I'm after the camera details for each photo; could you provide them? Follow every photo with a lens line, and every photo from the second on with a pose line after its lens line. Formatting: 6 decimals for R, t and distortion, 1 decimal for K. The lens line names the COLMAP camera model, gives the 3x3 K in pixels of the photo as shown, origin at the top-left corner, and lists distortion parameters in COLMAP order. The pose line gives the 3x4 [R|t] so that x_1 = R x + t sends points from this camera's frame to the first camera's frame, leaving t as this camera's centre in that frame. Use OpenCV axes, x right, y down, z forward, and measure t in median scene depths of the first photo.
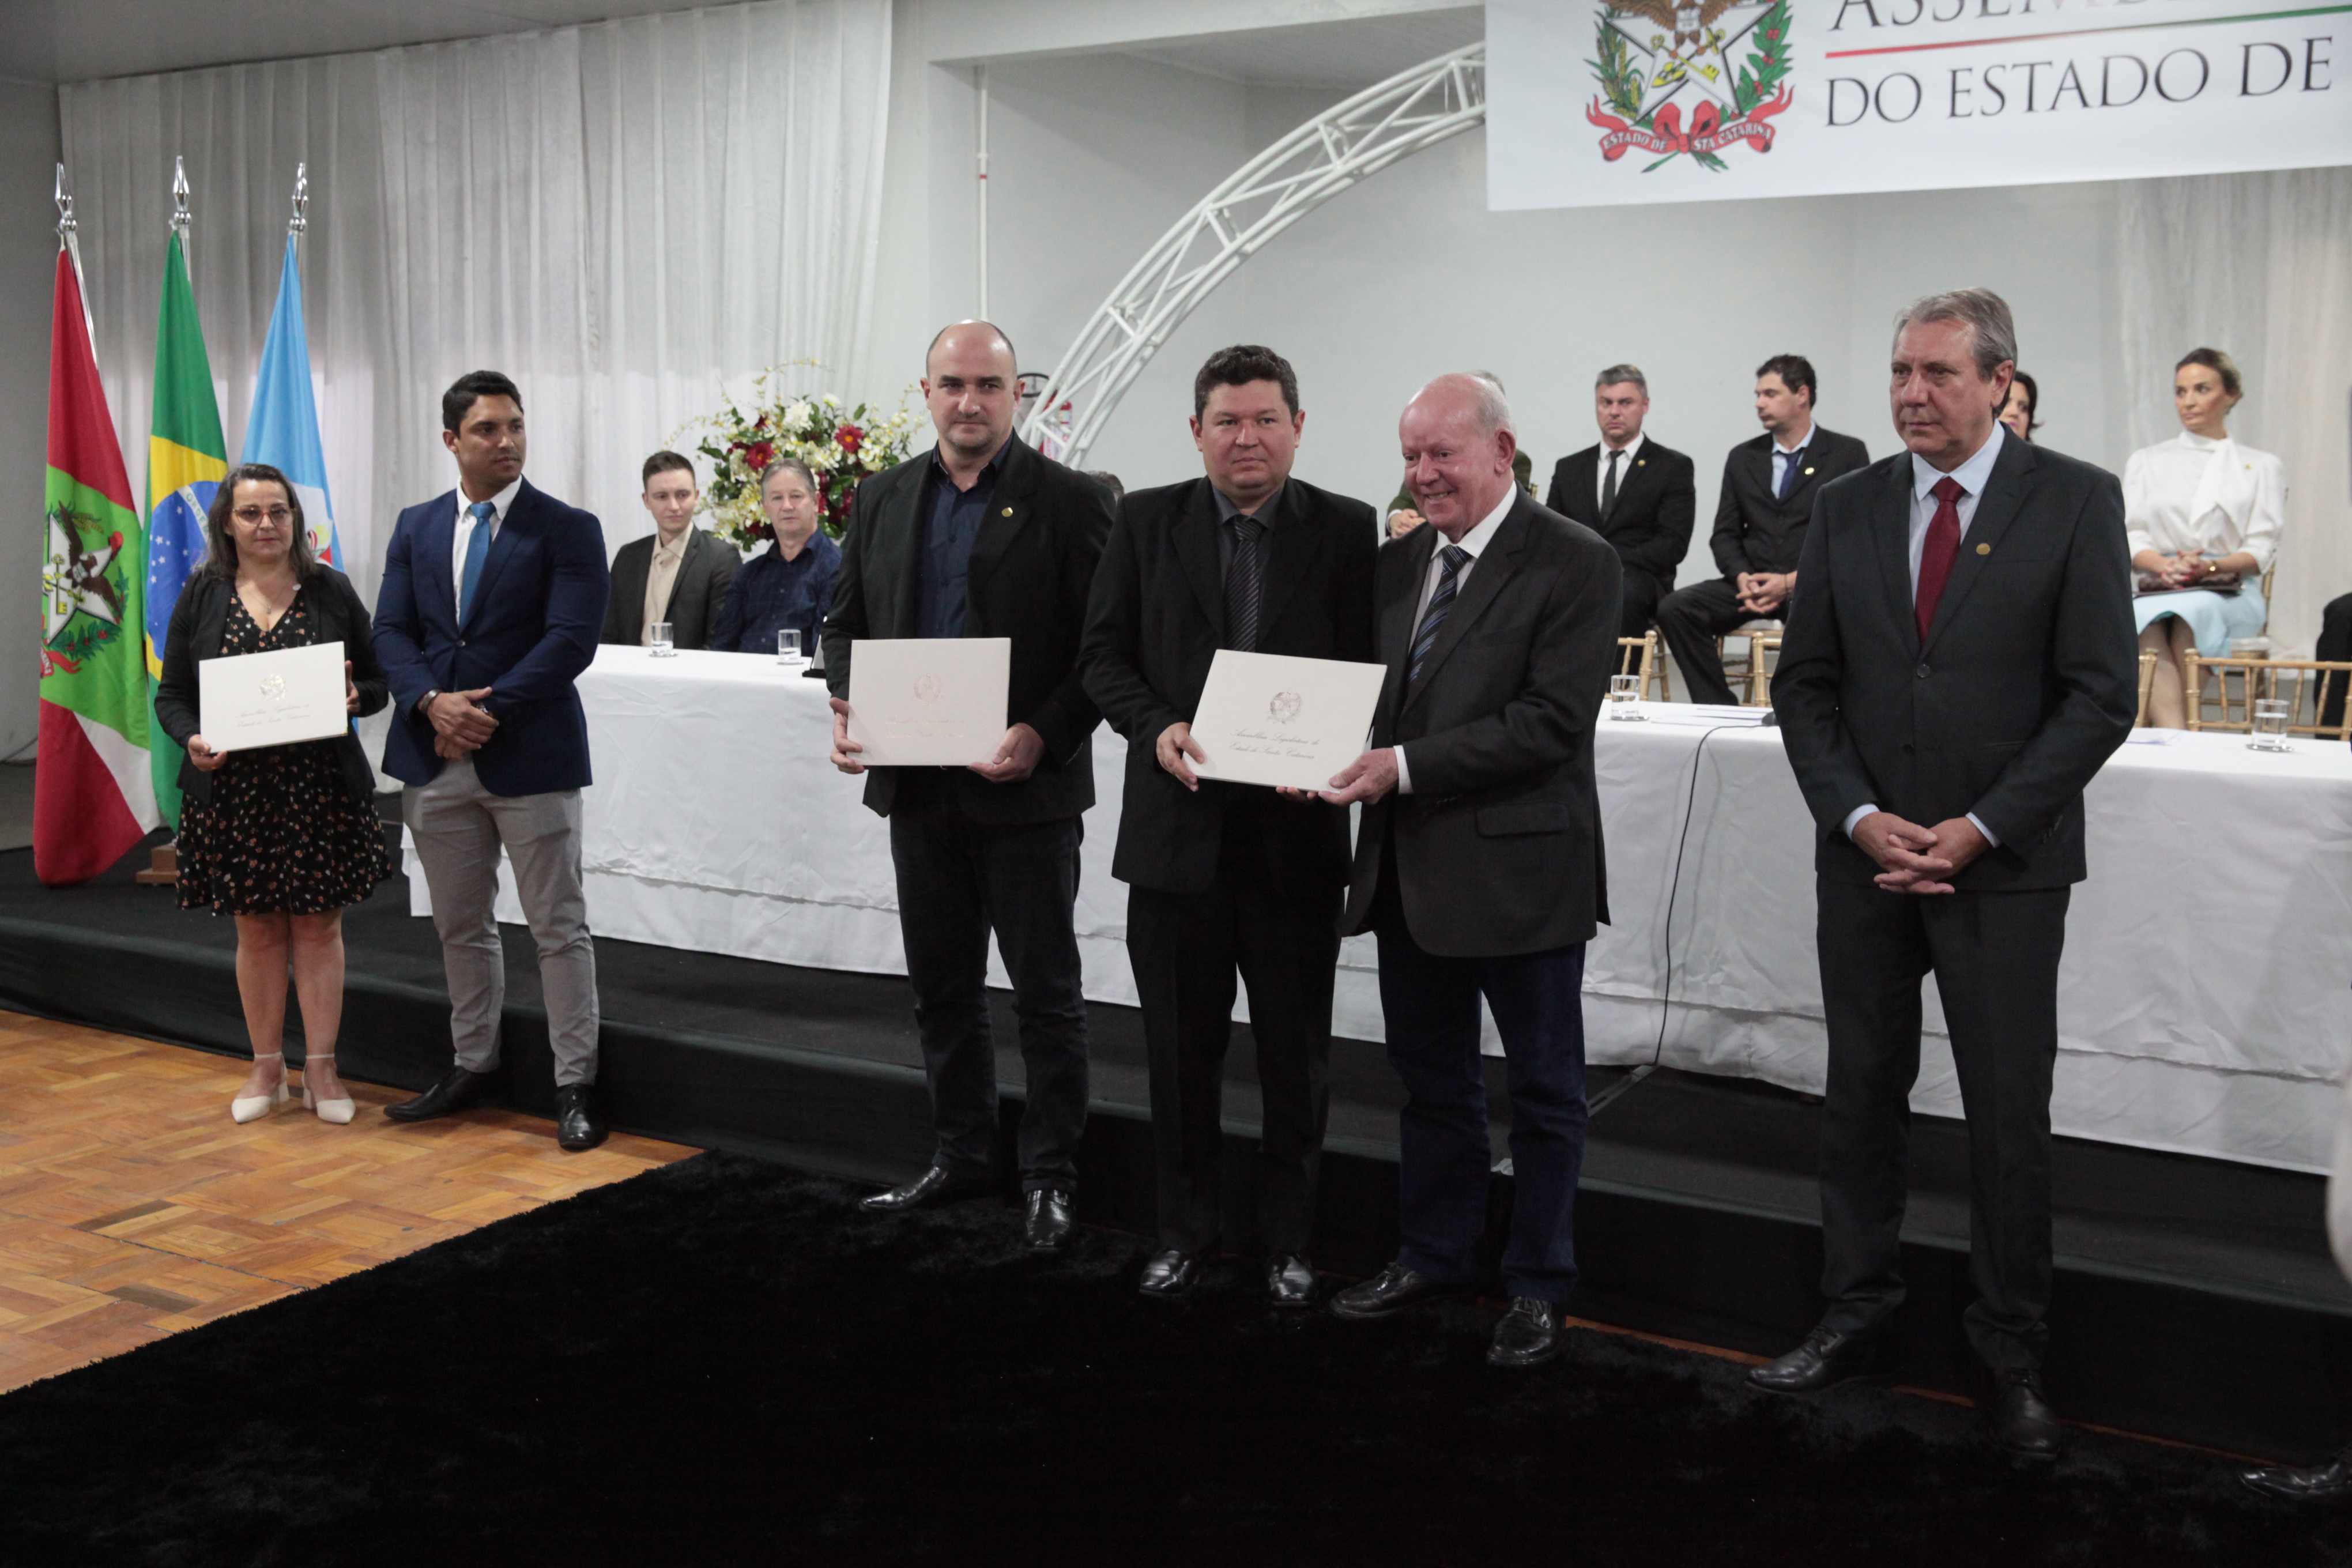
lens RADIAL K [[2444.4, 0, 1175.6], [0, 2444.4, 791.4], [0, 0, 1]] dist [-0.005227, 0.133617]
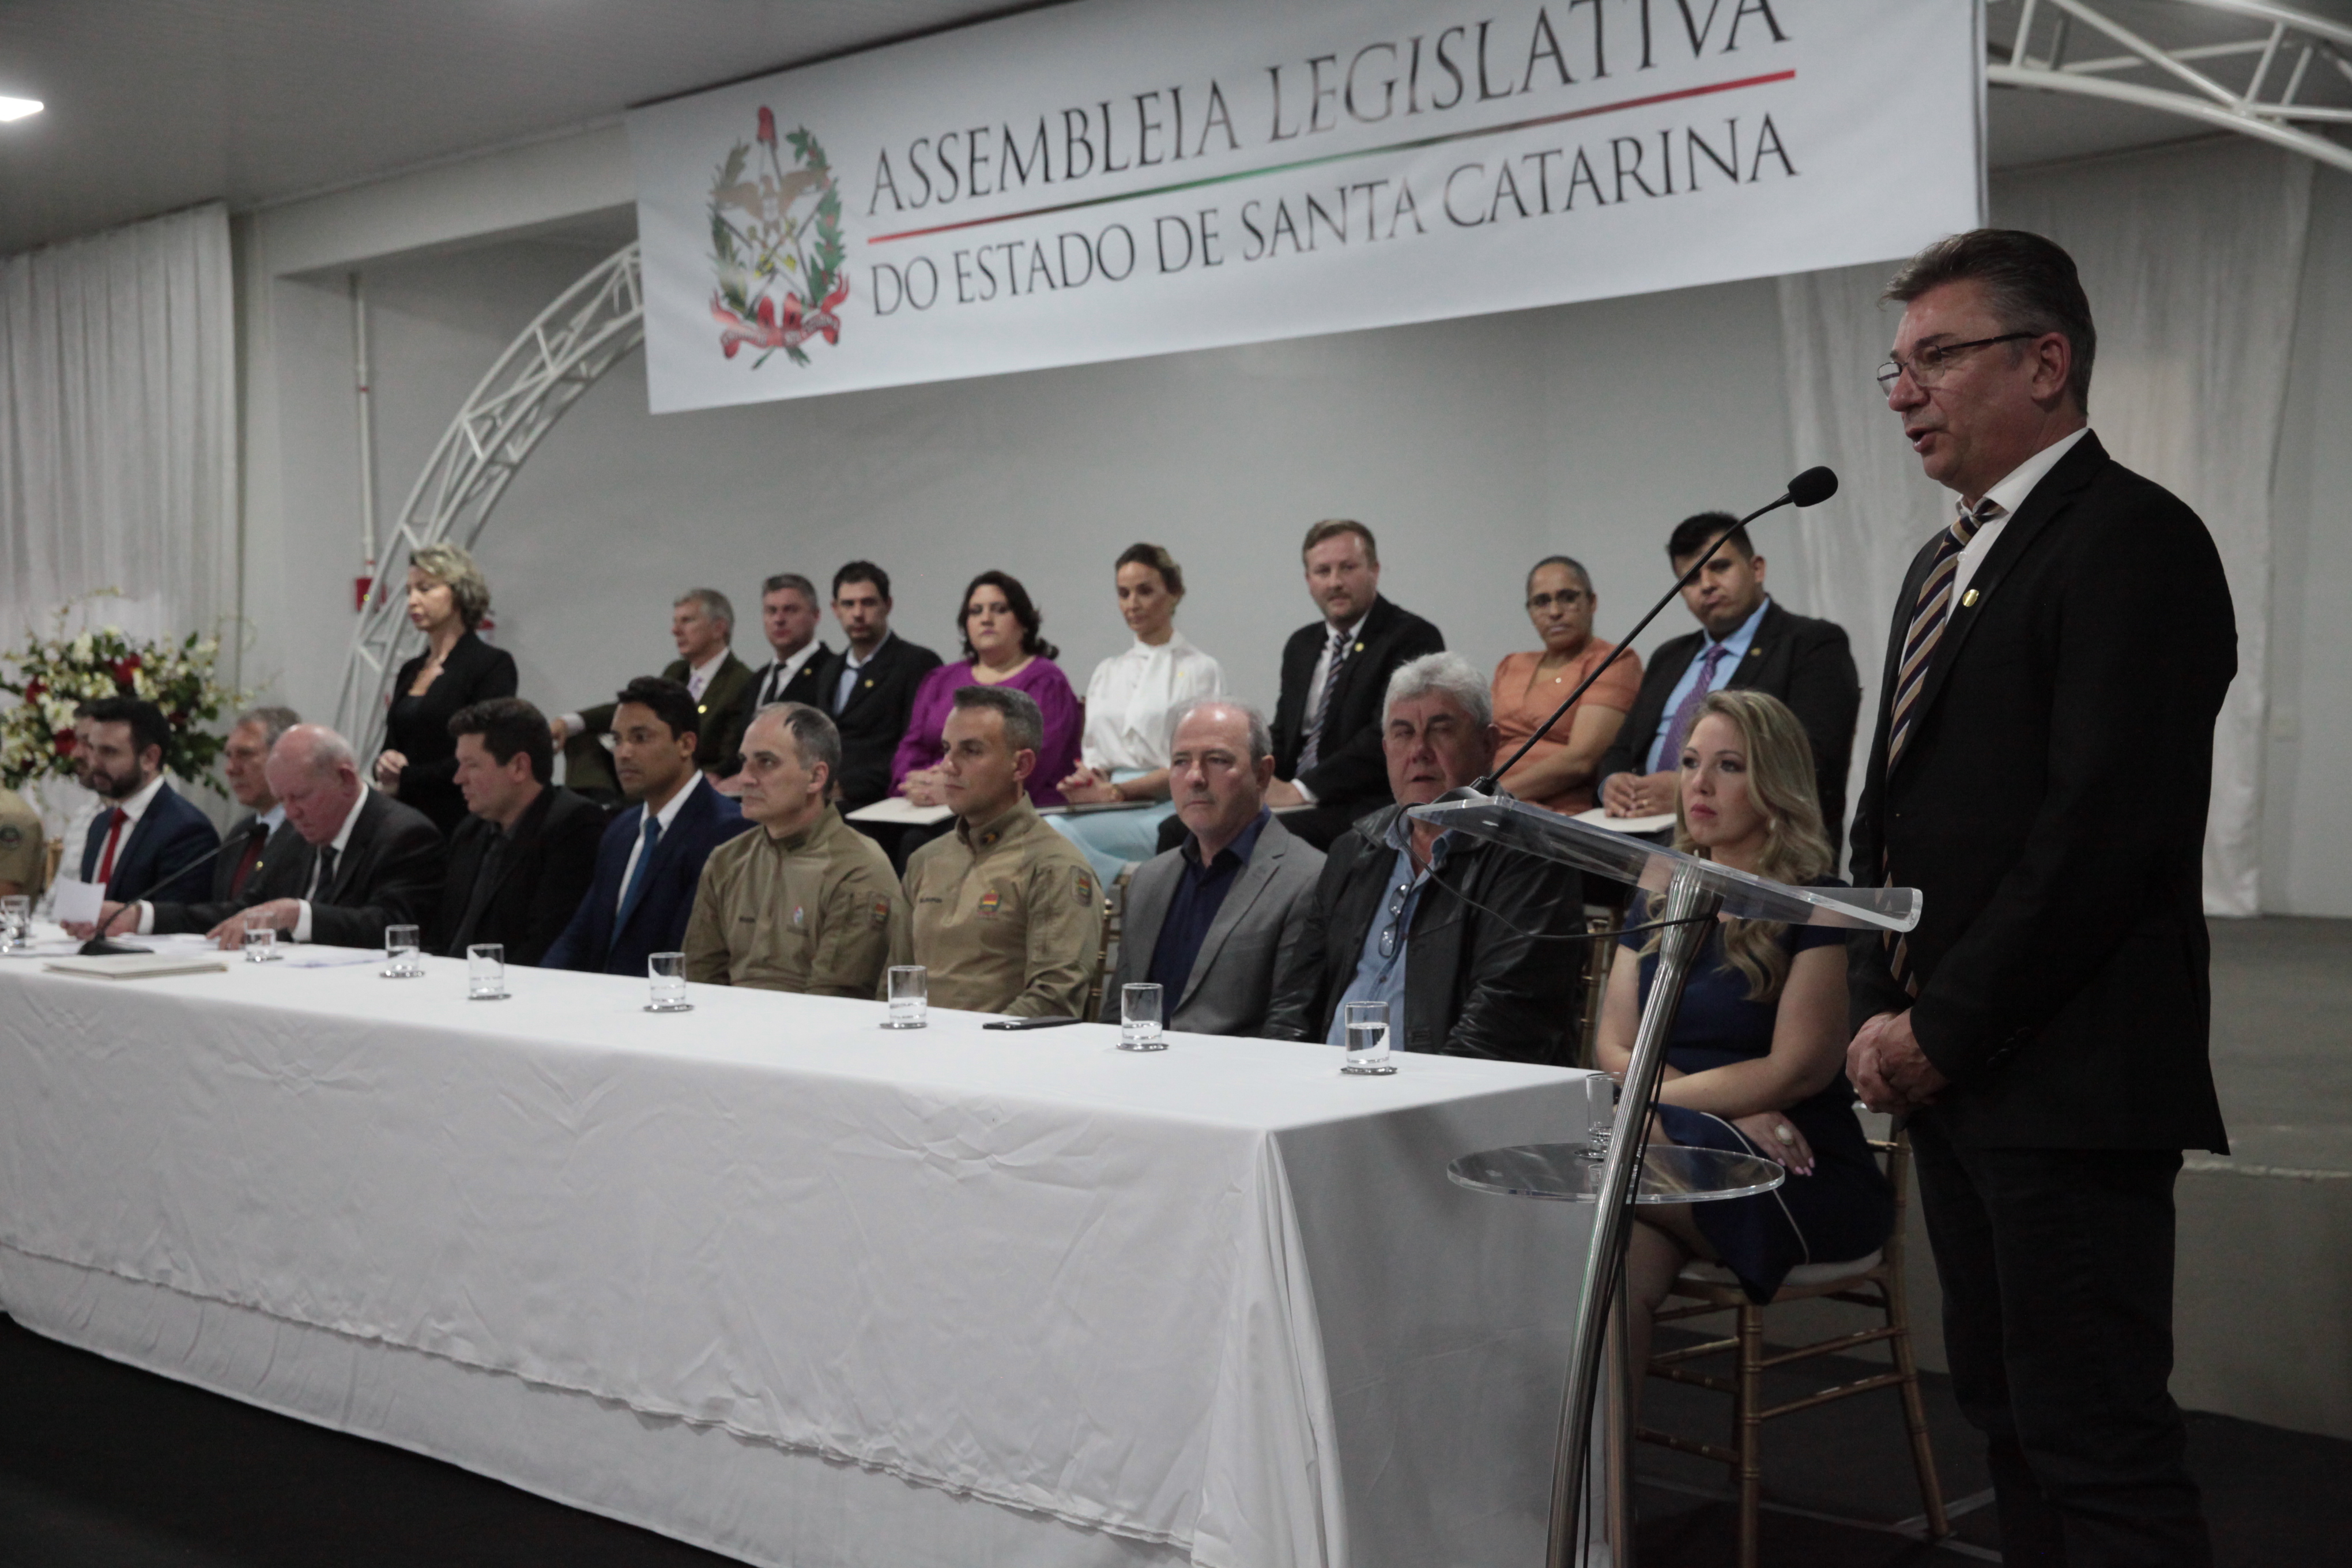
lens RADIAL K [[3111.1, 0, 1175.8], [0, 3111.1, 746.8], [0, 0, 1]] dist [0.092826, 0.020805]
pose [[0.966436, -0.020087, -0.256122, 0.661288], [-0.006890, 0.994554, -0.103998, 0.012418], [0.256816, 0.102272, 0.961034, -0.086015]]
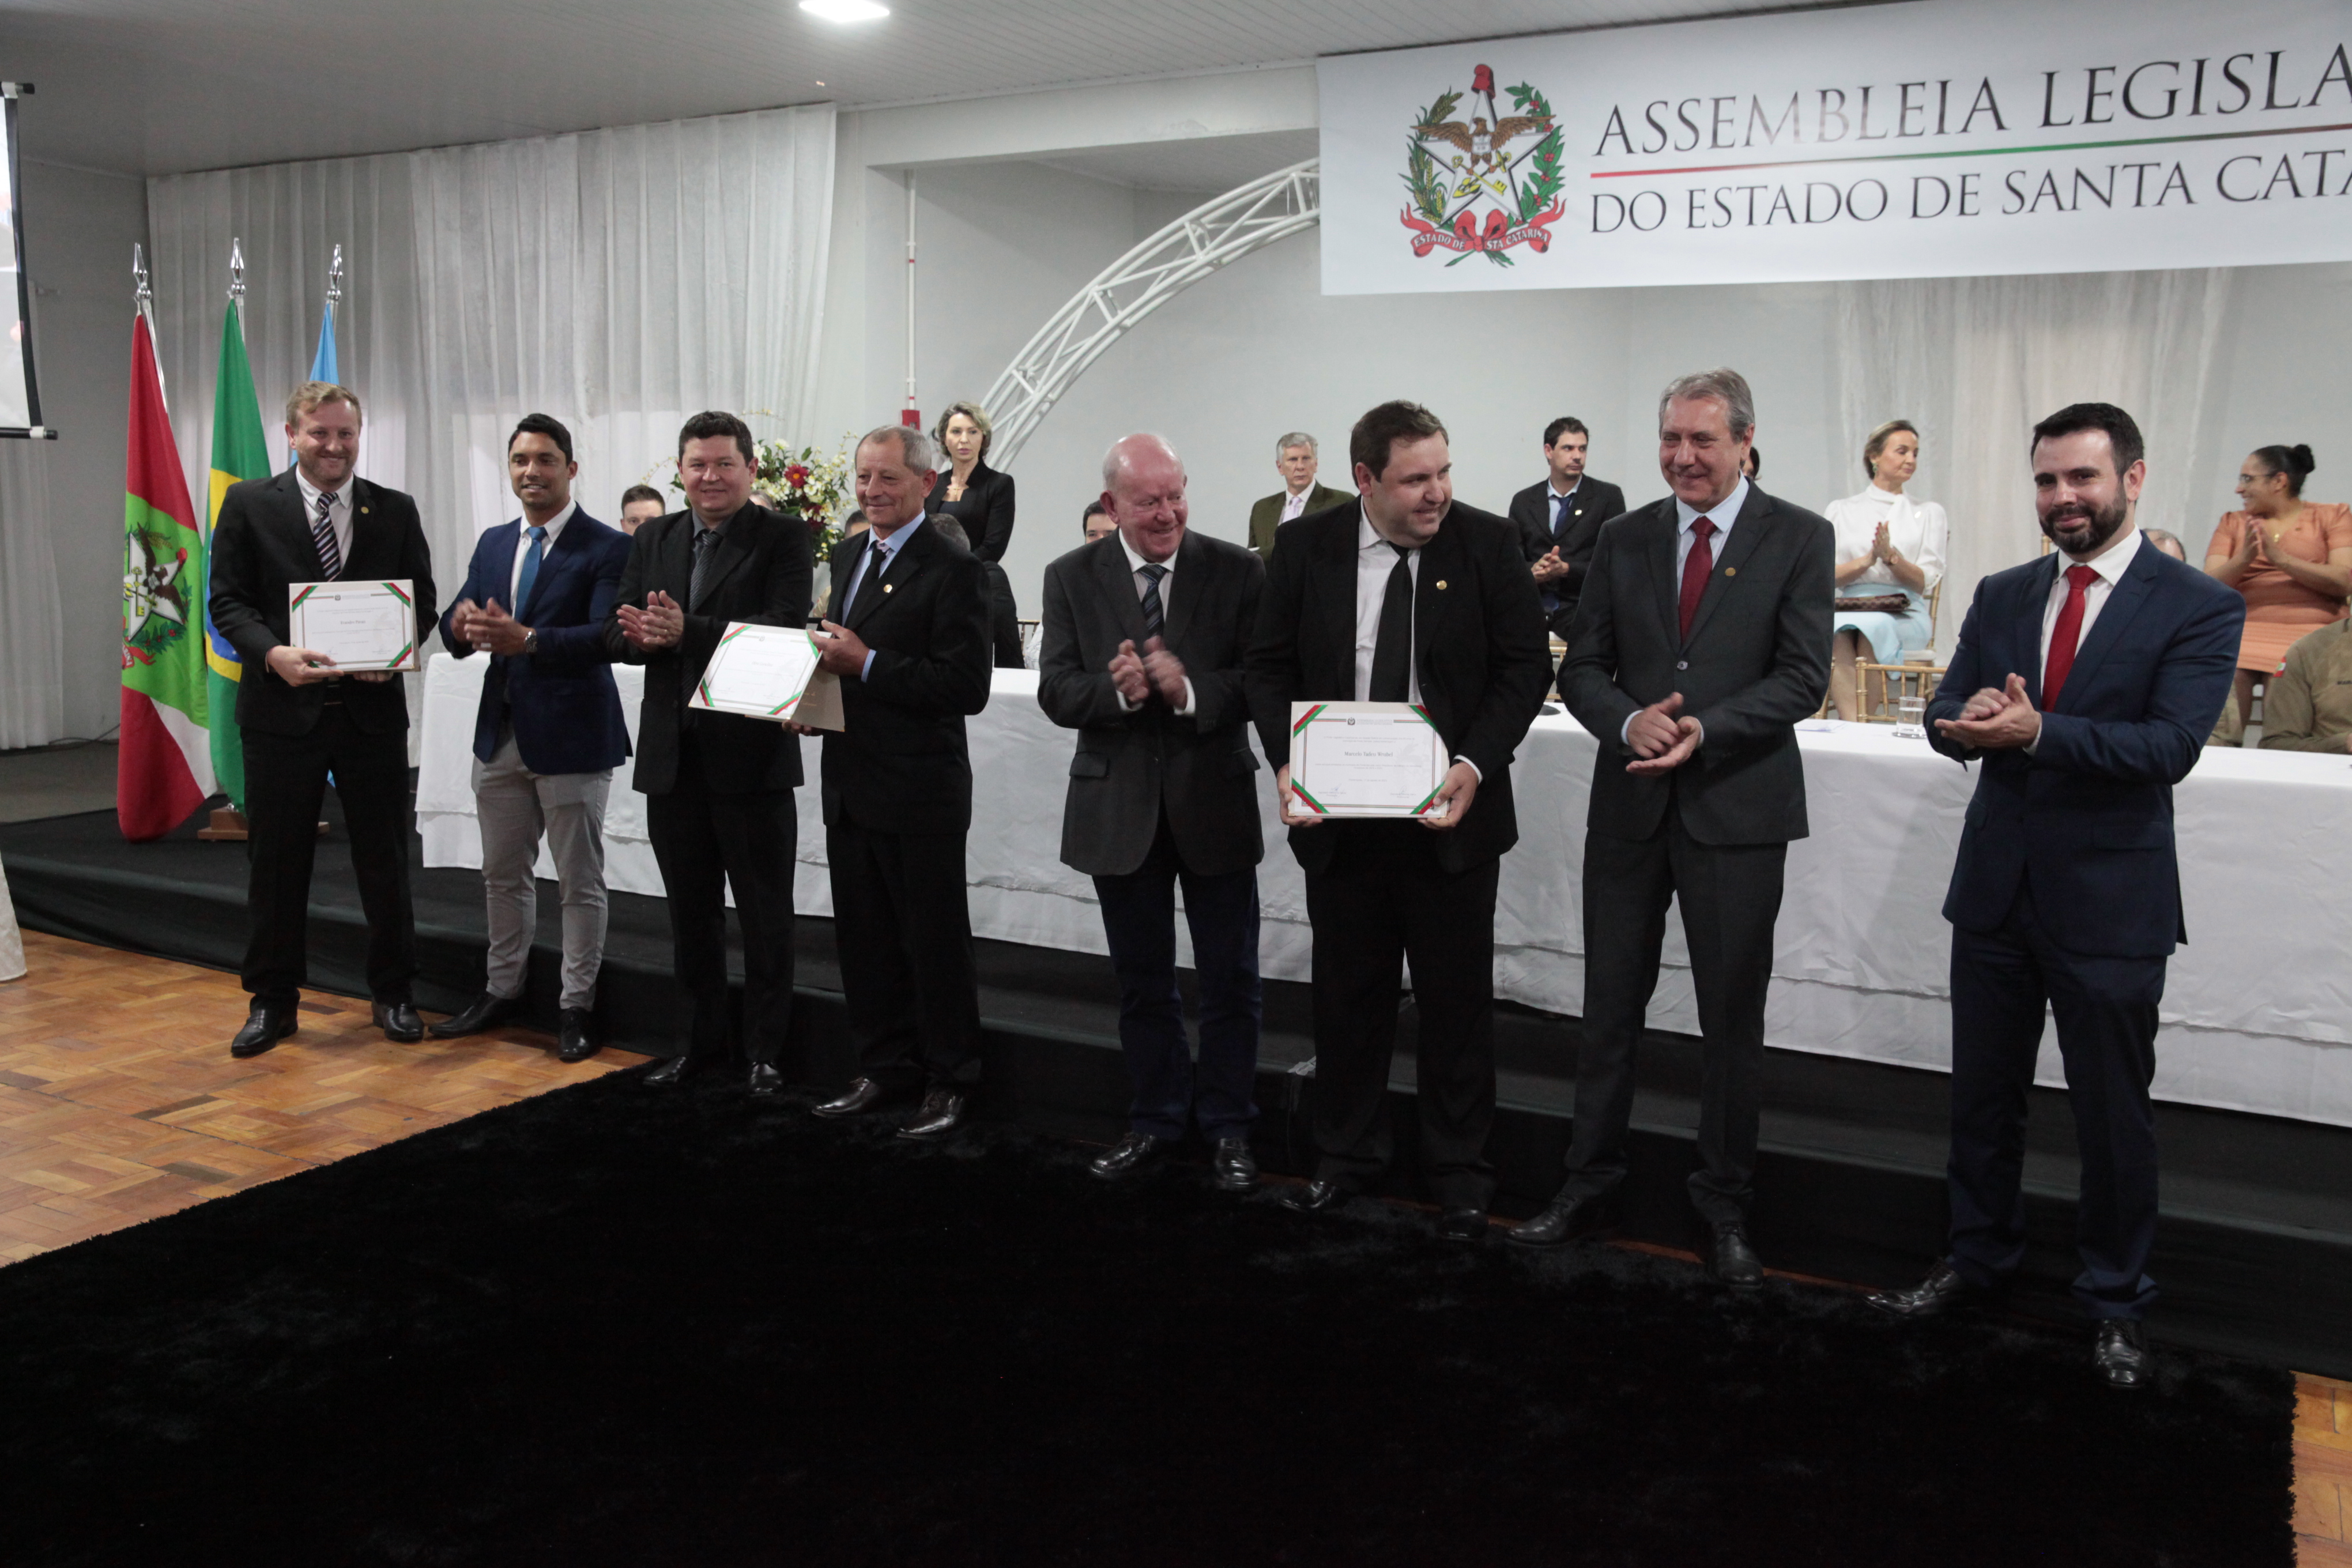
lens RADIAL K [[2042.7, 0, 1178.5], [0, 2042.7, 791.9], [0, 0, 1]] dist [-0.054166, 0.110856]
pose [[0.999209, 0.005436, 0.039400, 0.018609], [-0.005749, 0.999953, 0.007820, 0.003317], [-0.039355, -0.008041, 0.999193, -0.016864]]
